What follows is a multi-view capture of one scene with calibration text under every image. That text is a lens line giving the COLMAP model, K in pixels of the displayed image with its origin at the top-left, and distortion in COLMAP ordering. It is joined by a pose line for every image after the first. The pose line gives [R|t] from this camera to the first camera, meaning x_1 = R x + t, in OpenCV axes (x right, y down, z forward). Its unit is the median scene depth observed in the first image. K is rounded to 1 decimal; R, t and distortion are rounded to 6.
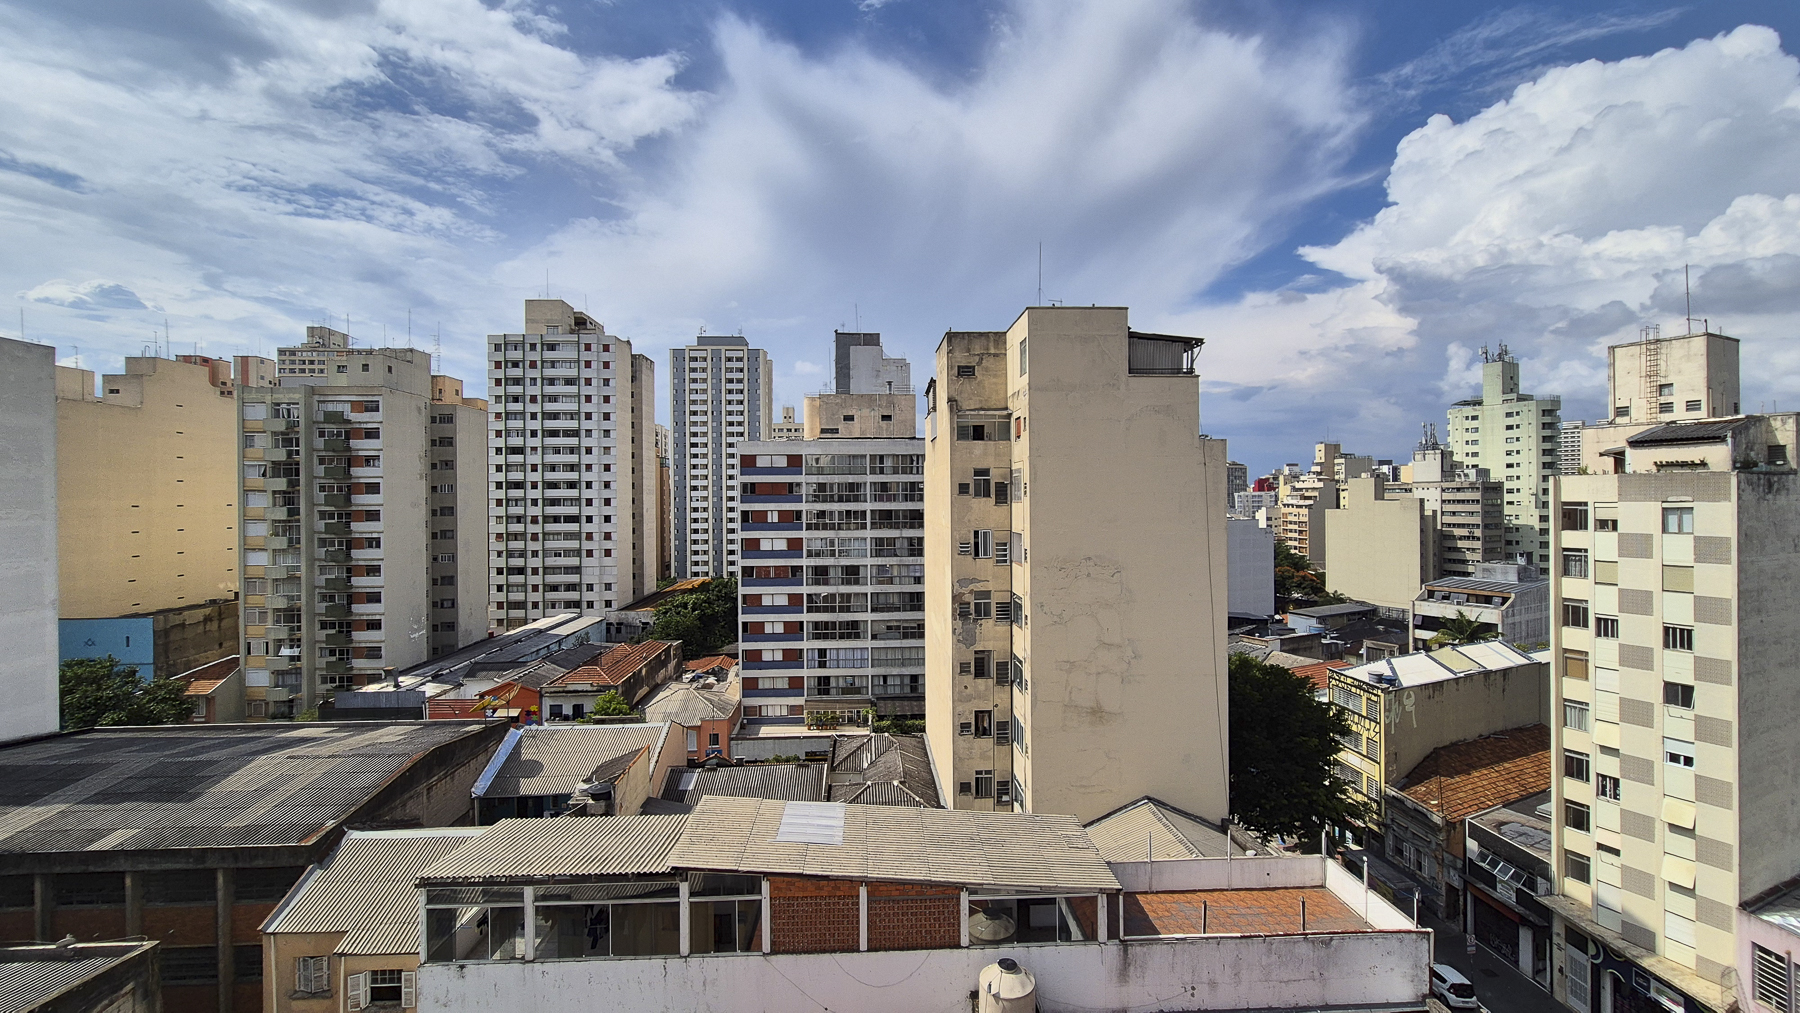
lens RADIAL K [[732.5, 0, 902.0], [0, 732.5, 499.1], [0, 0, 1]] dist [0.000591, 0.000742]
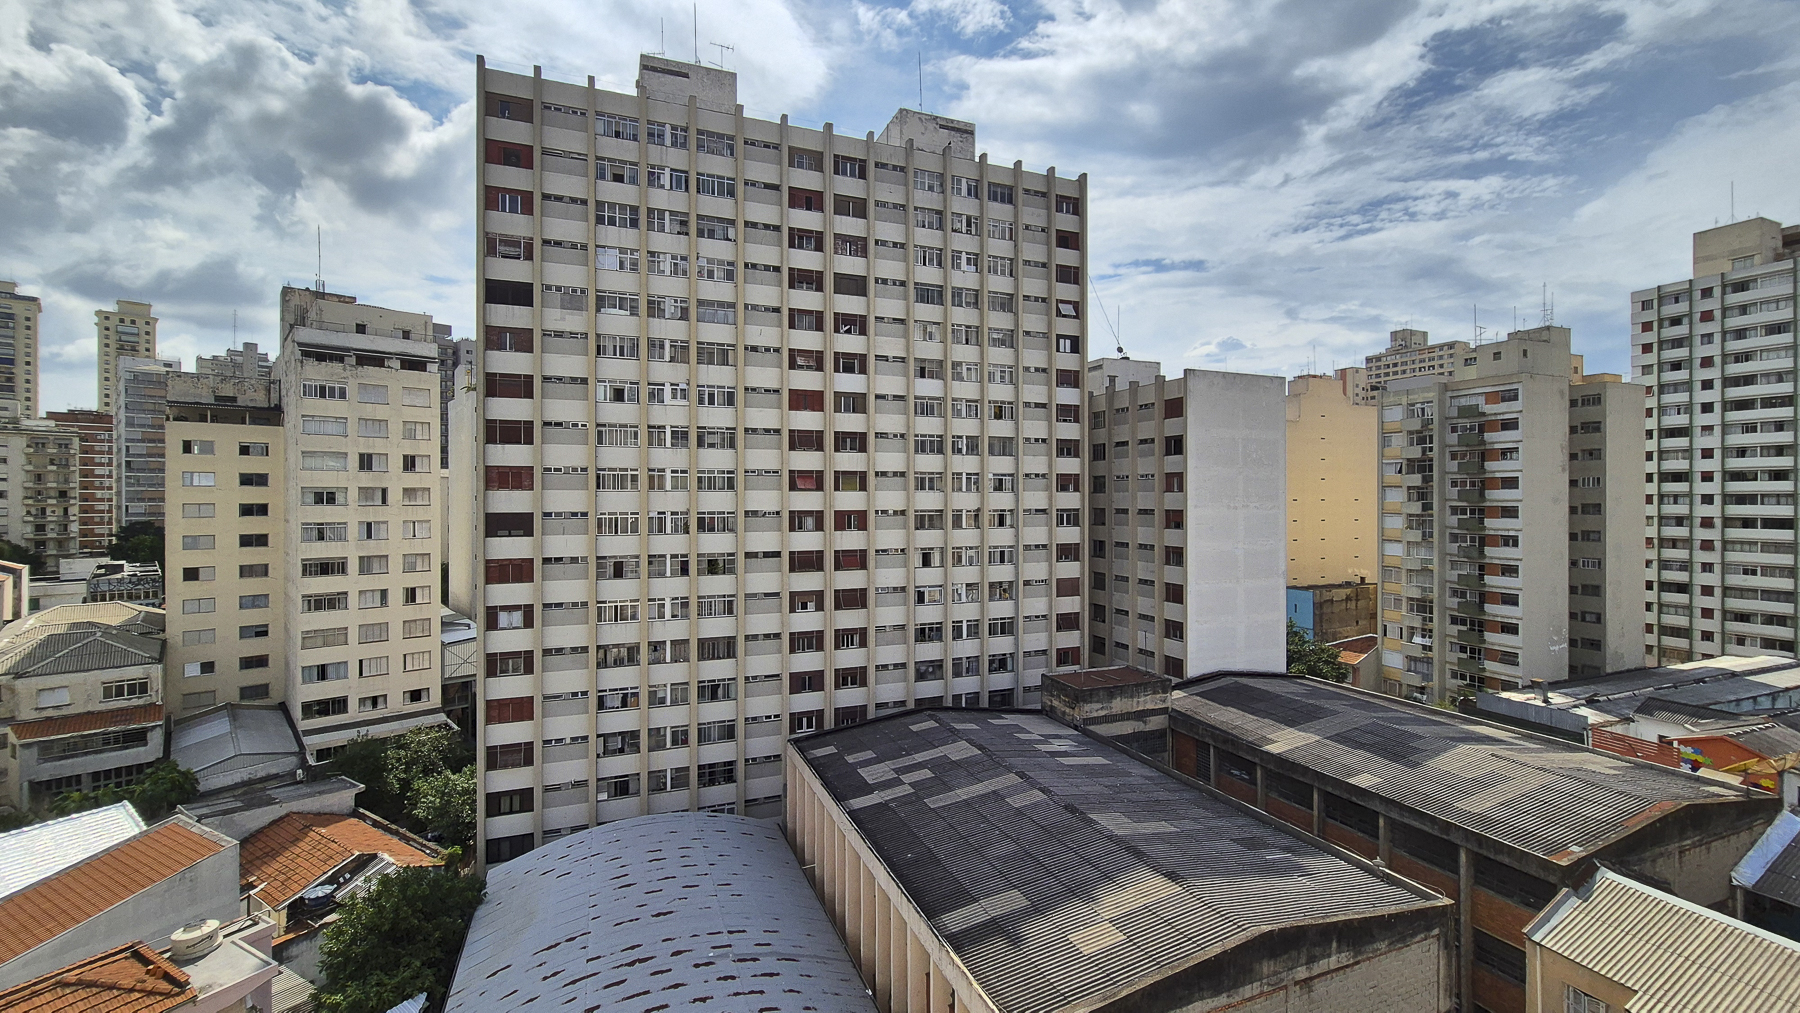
lens RADIAL K [[732.1, 0, 898.8], [0, 732.1, 498.4], [0, 0, 1]] dist [0.000151, 0.000555]
pose [[0.331263, 0.006327, -0.943517, -0.103963], [-0.001736, 0.999980, 0.006096, 0.000780], [0.943537, -0.000381, 0.331267, -0.051112]]
